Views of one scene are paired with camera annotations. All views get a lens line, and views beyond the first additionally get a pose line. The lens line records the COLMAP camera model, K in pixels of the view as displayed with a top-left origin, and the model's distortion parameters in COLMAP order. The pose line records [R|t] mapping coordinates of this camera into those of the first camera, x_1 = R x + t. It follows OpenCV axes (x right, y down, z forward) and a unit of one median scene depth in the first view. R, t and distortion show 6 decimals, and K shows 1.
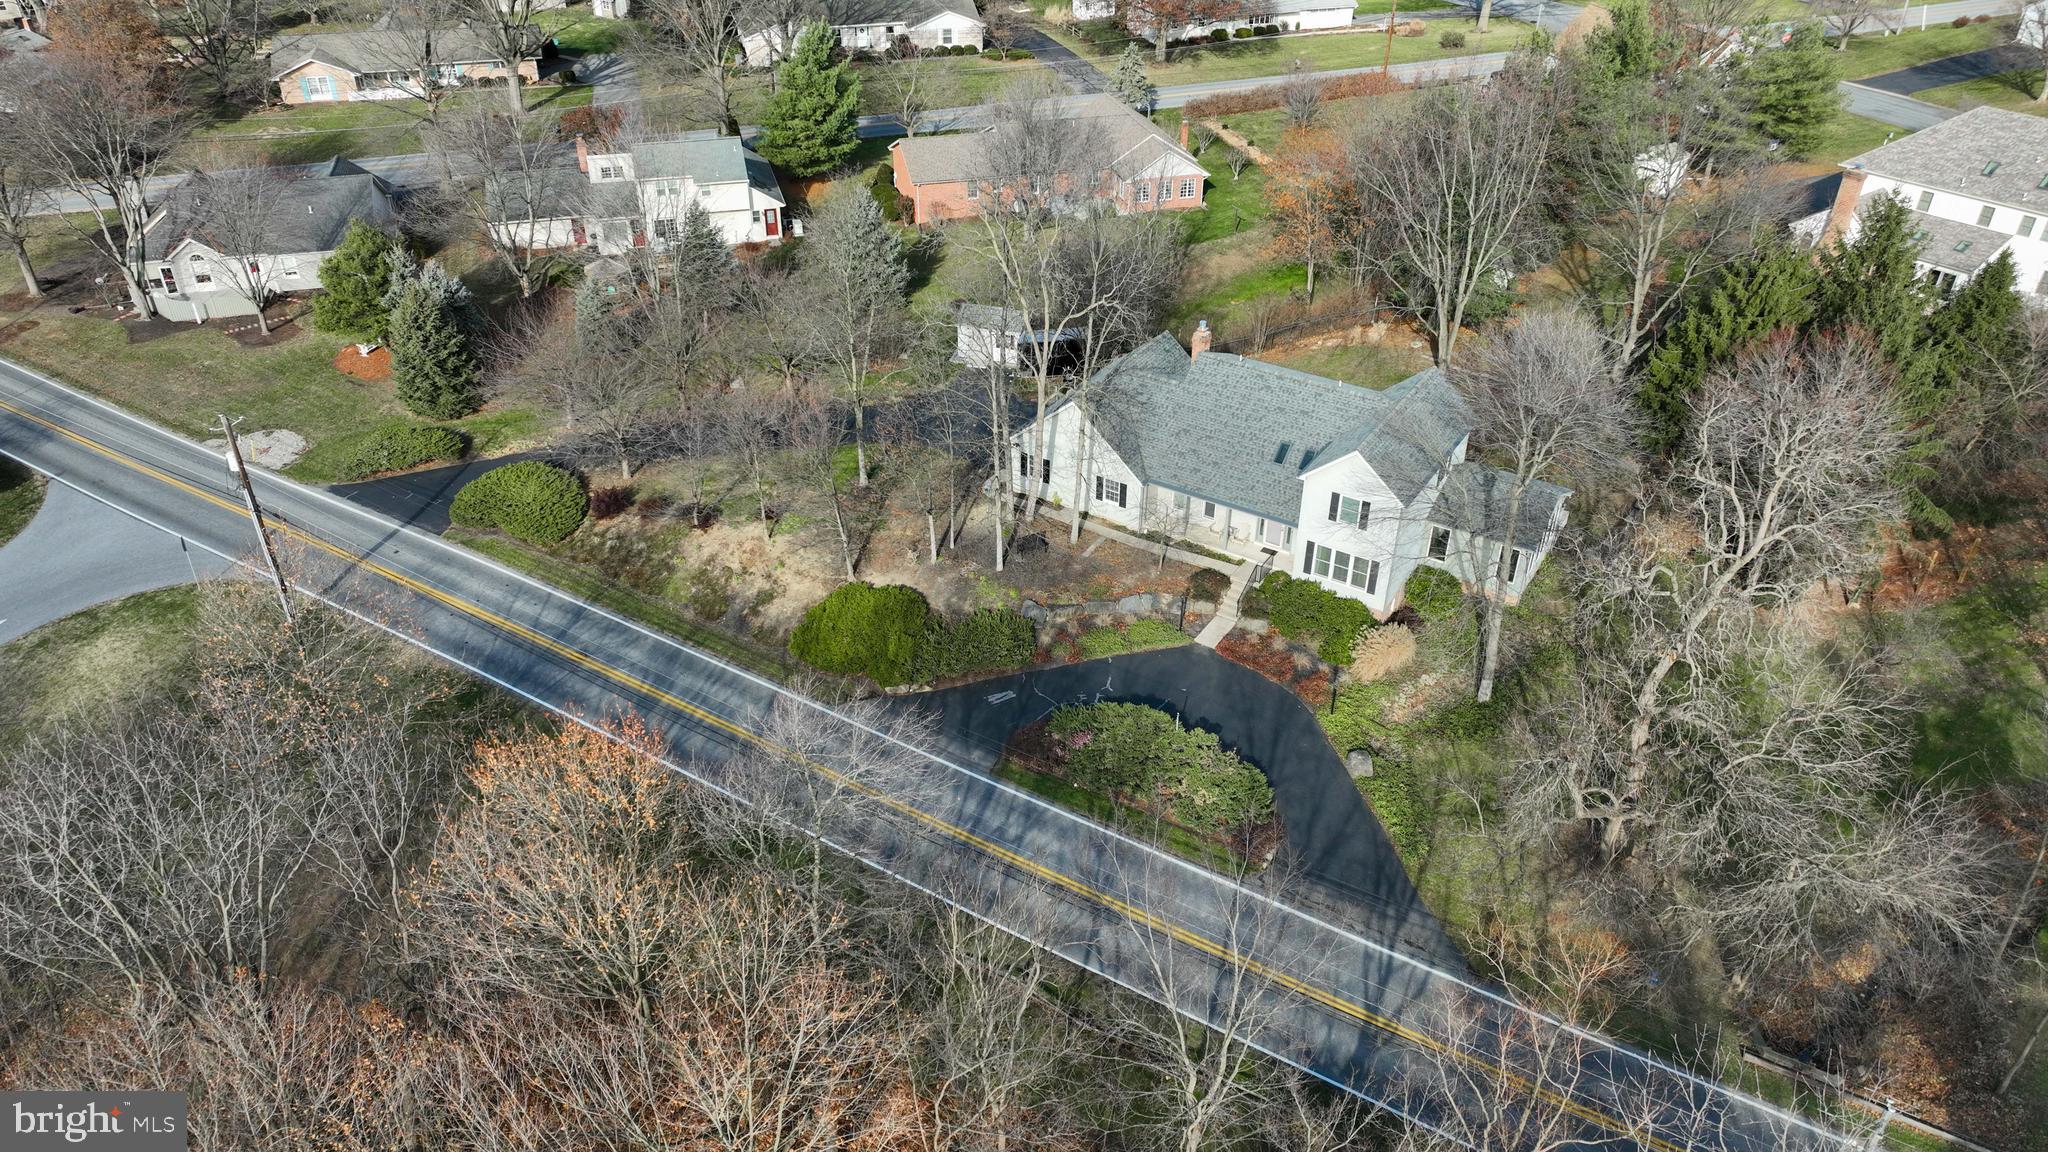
lens RADIAL K [[1438.8, 0, 1024.6], [0, 1438.8, 580.6], [0, 0, 1]] dist [0.004809, 0.006577]
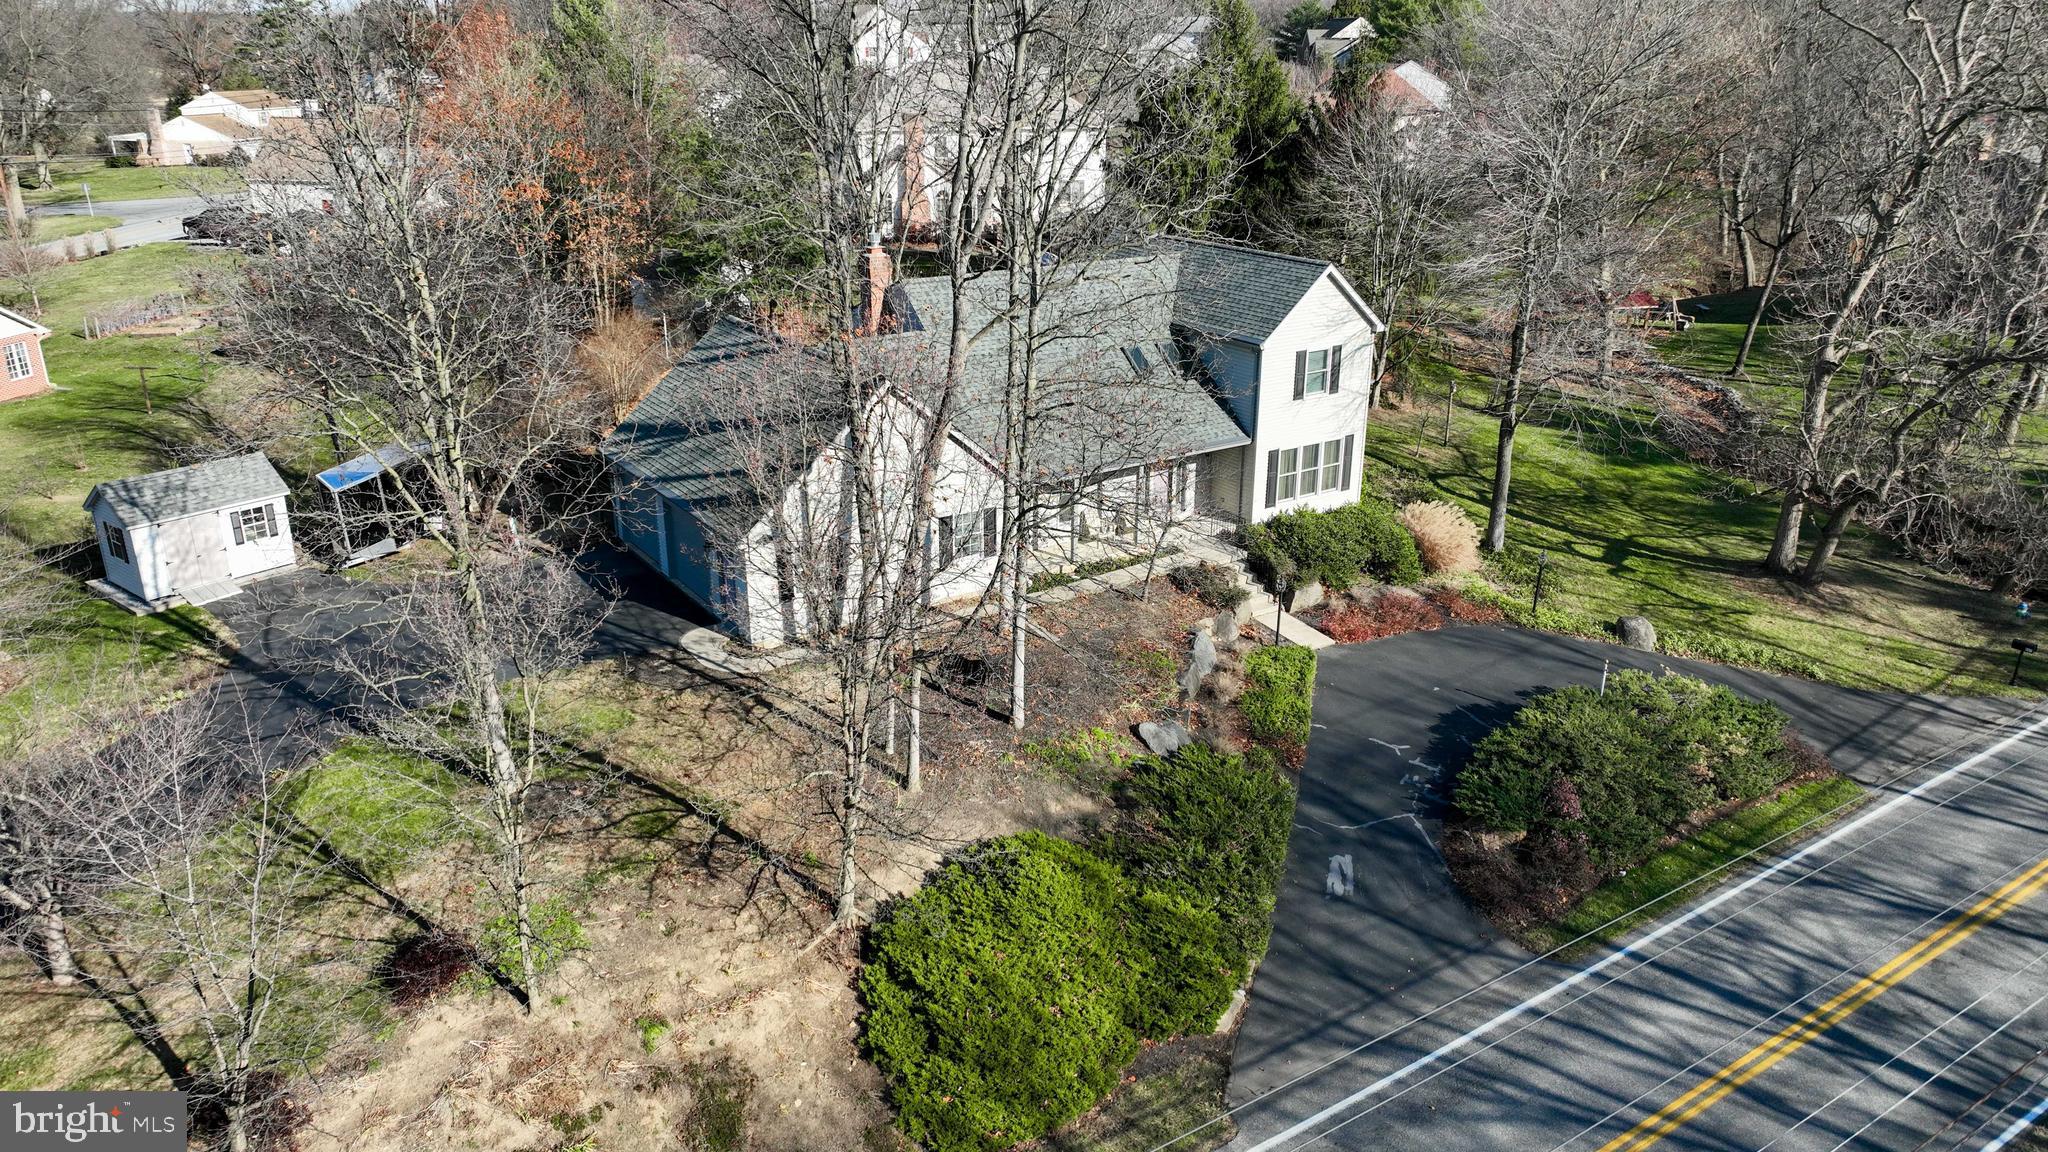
lens RADIAL K [[1438.8, 0, 1025.1], [0, 1438.8, 572.6], [0, 0, 1]] dist [0.004809, 0.006577]
pose [[0.401421, -0.323261, 0.856950, -0.386050], [0.505356, 0.858502, 0.087122, -0.086333], [-0.763856, 0.398092, 0.507982, 0.731303]]
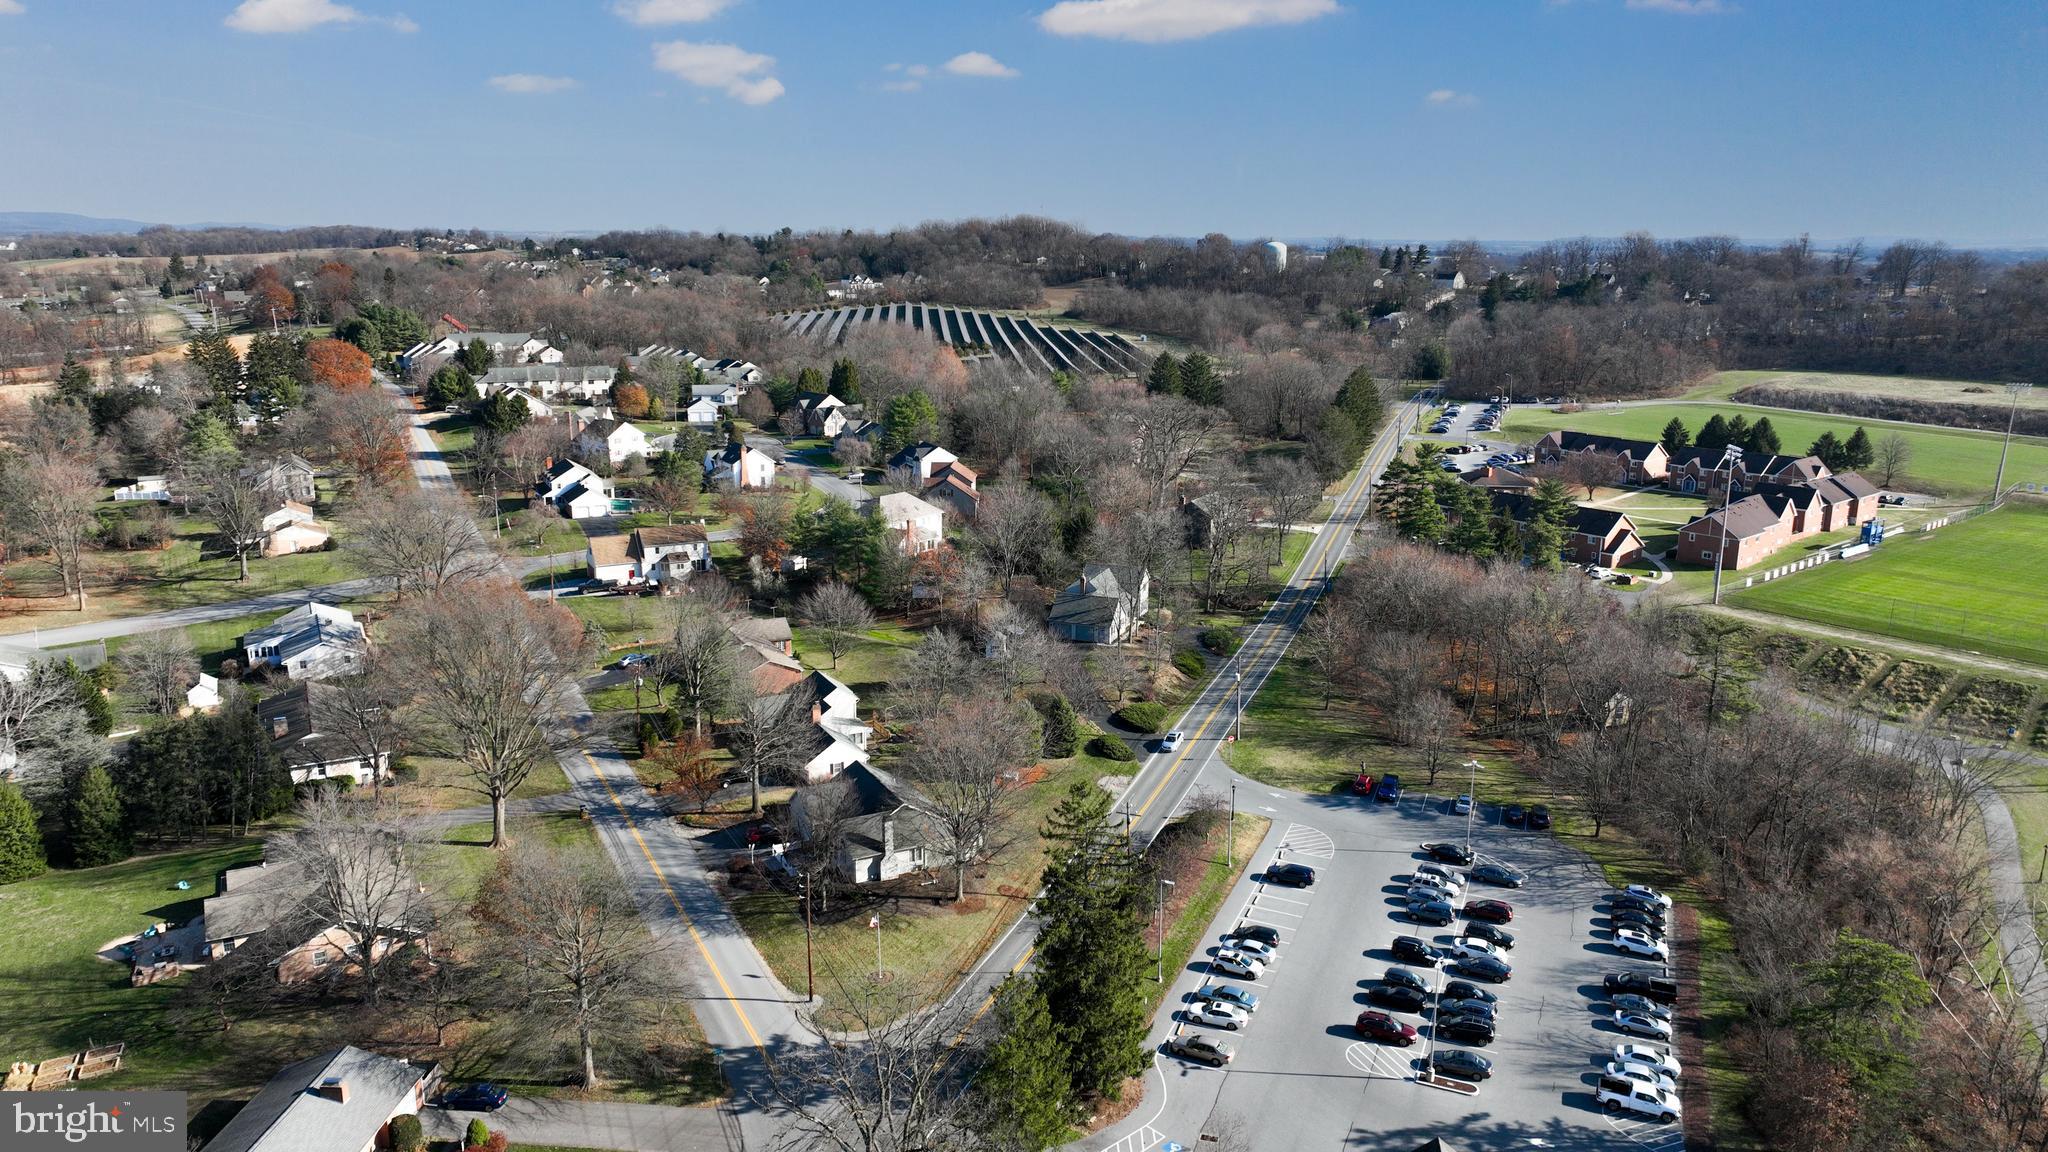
lens RADIAL K [[1438.8, 0, 1035.7], [0, 1438.8, 574.6], [0, 0, 1]] dist [0.004809, 0.006577]
pose [[-0.212142, -0.232067, 0.949284, -2.830971], [0.534092, 0.785950, 0.311493, -1.214274], [-0.818378, 0.573086, -0.042788, 1.234623]]
